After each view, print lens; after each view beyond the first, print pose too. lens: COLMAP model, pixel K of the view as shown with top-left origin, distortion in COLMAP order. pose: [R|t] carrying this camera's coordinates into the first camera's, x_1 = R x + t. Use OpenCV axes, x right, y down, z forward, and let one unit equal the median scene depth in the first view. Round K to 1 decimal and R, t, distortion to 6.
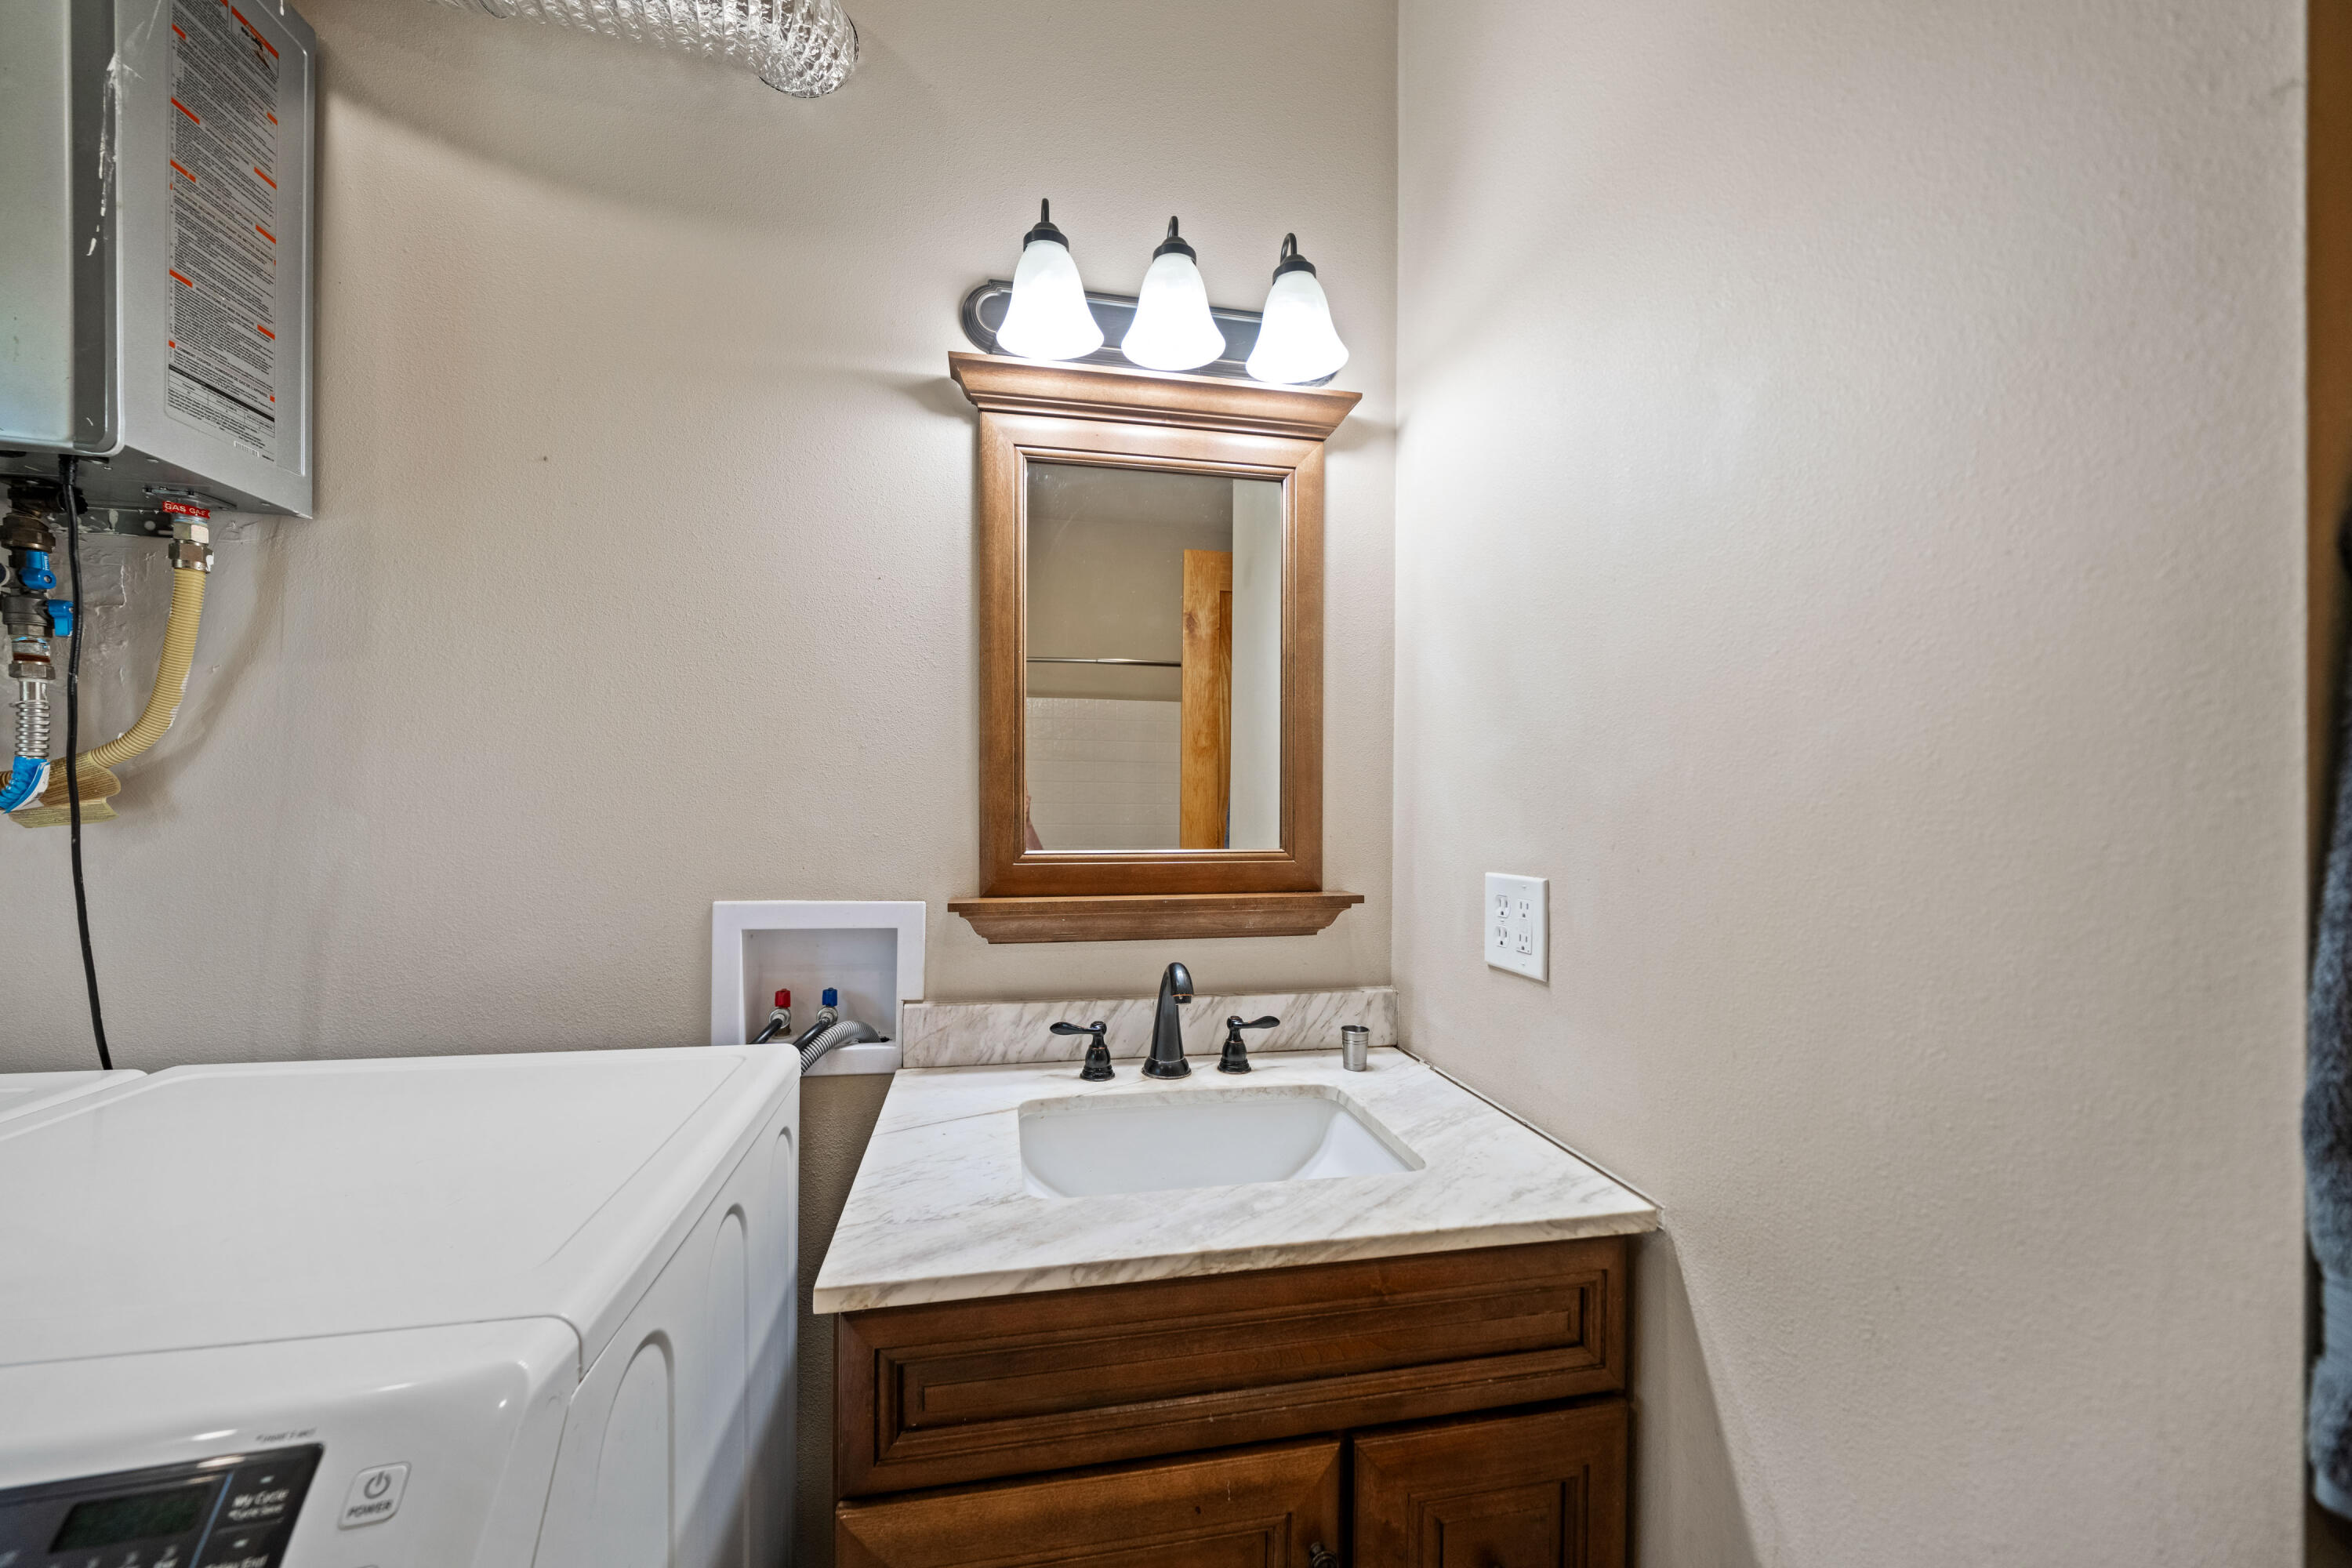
lens RADIAL K [[796.1, 0, 1175.0], [0, 796.1, 802.6], [0, 0, 1]] dist [-0.001701, -0.000158]
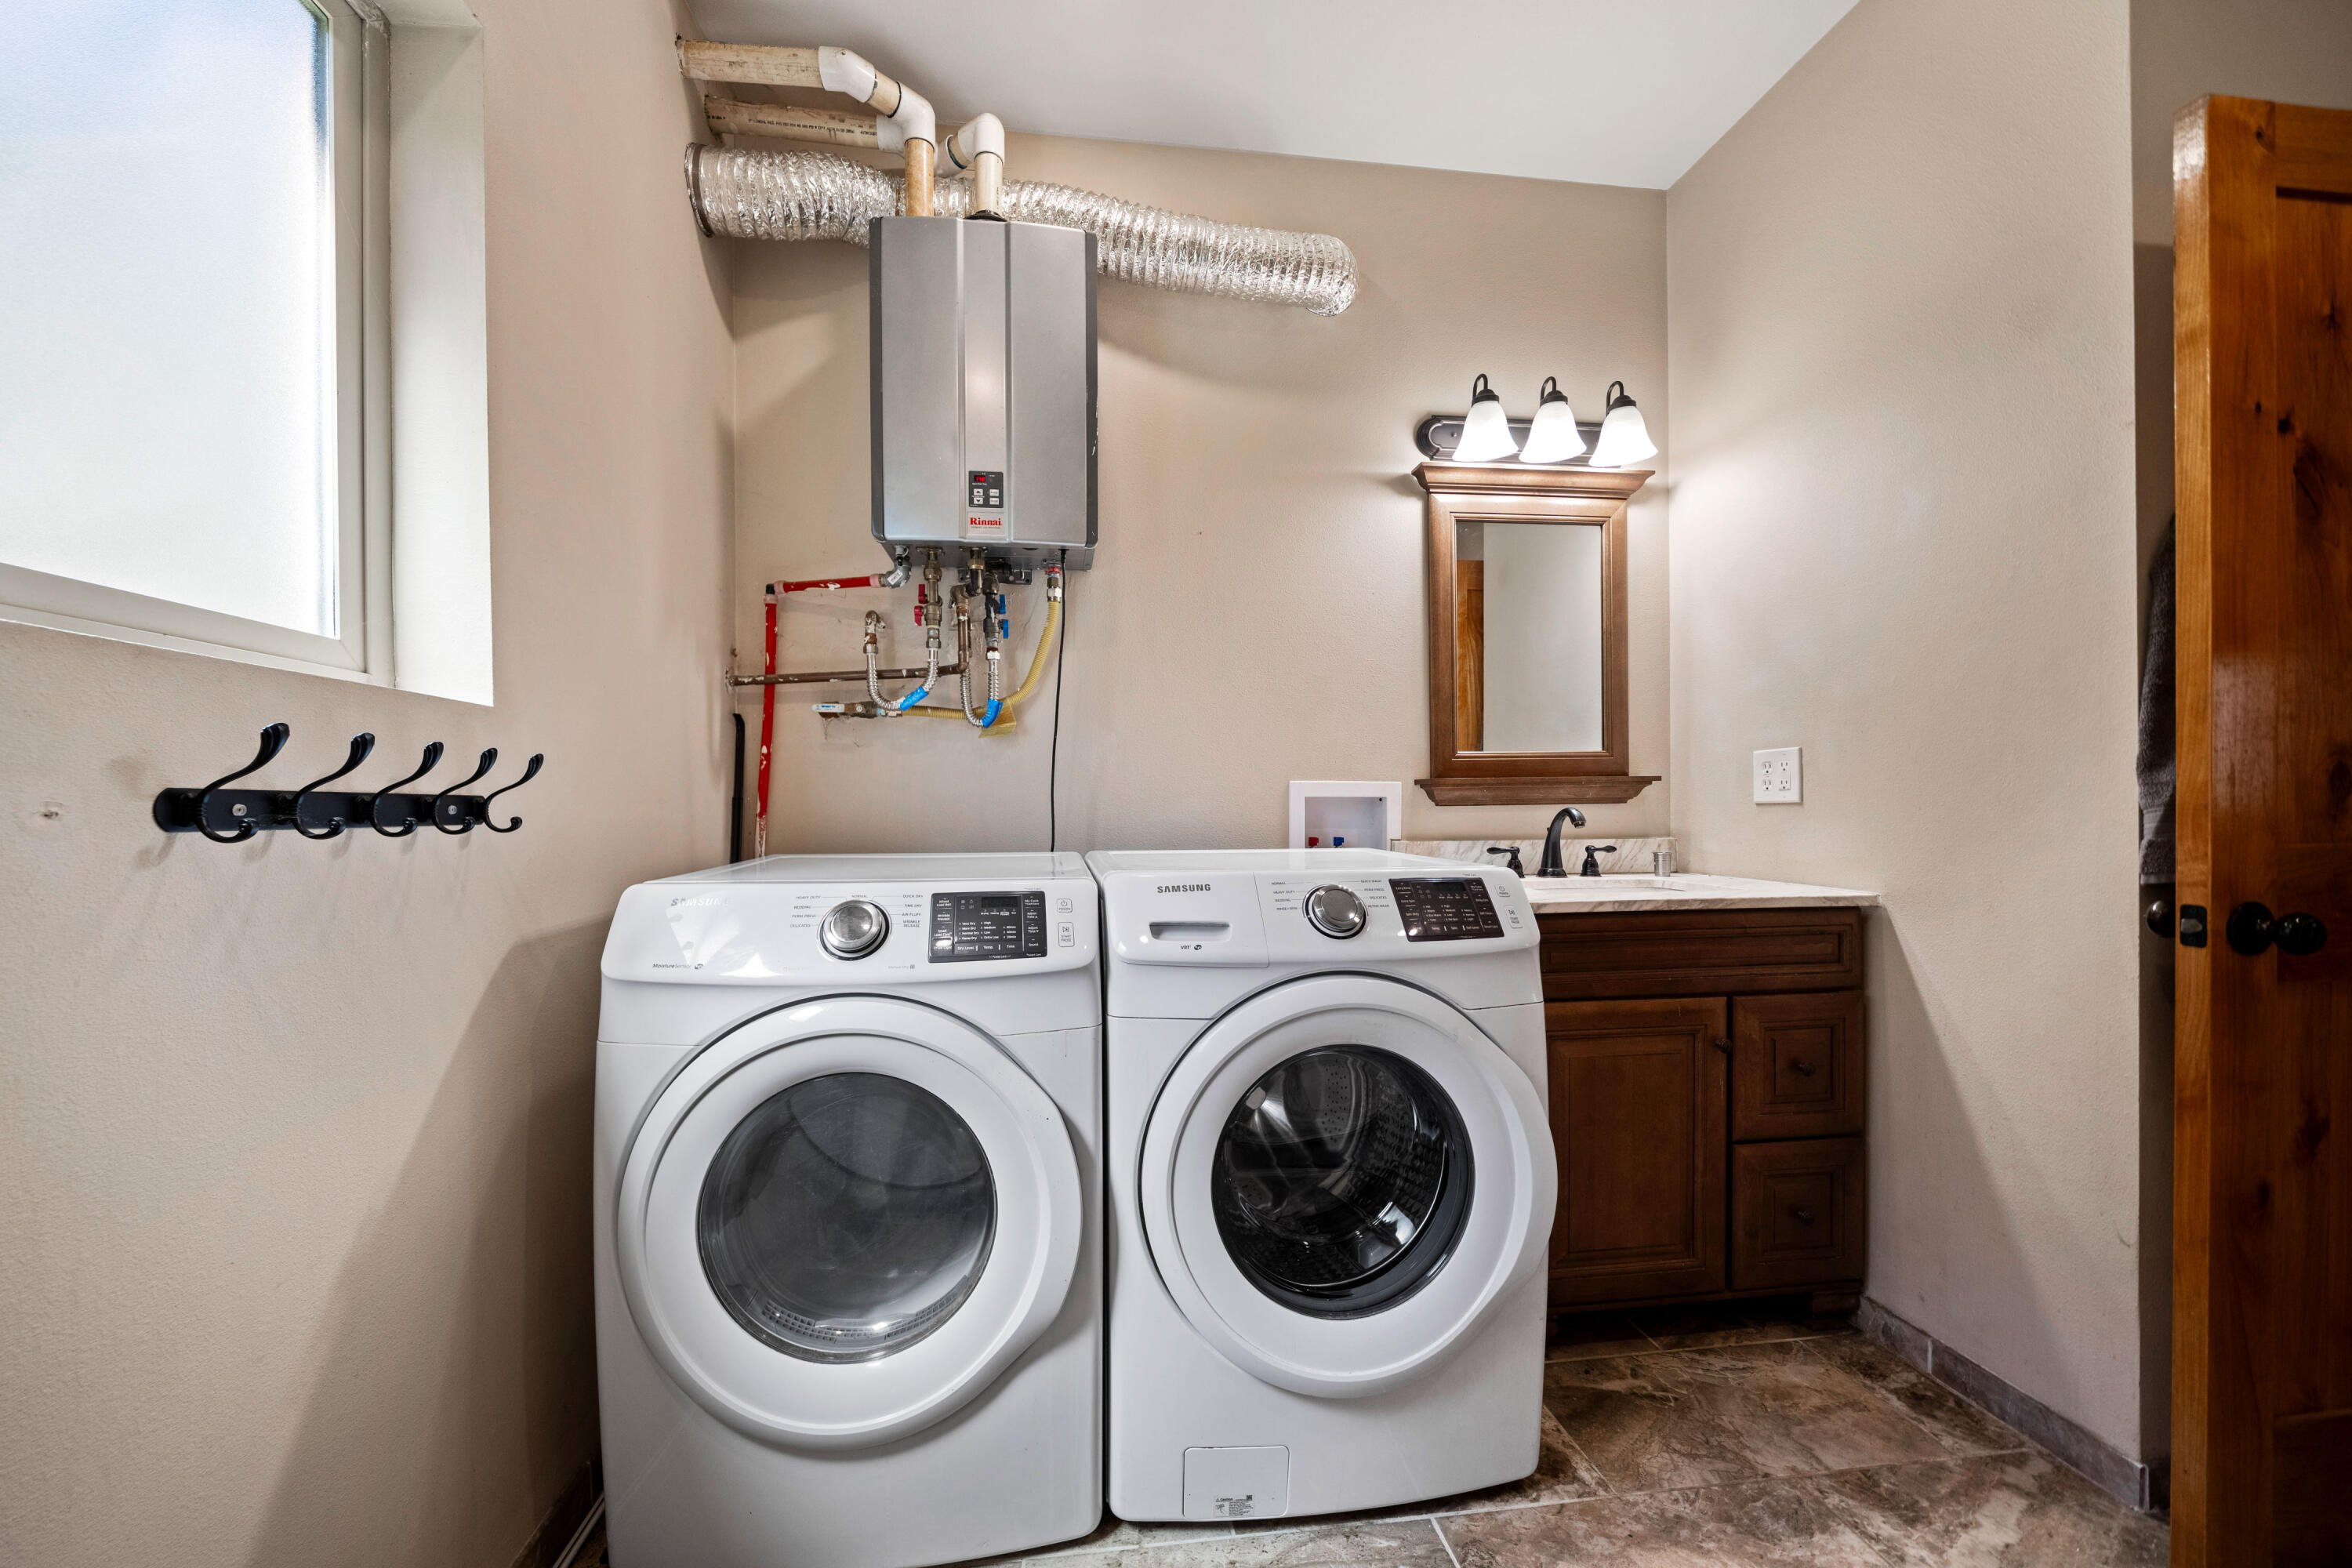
lens RADIAL K [[834.7, 0, 1161.5], [0, 834.7, 806.2], [0, 0, 1]] dist [-0.001037, -0.000221]
pose [[0.998082, -0.017286, -0.059445, -0.747916], [0.017471, 0.999844, 0.002591, 0.169346], [0.059391, -0.003624, 0.998228, -0.847764]]
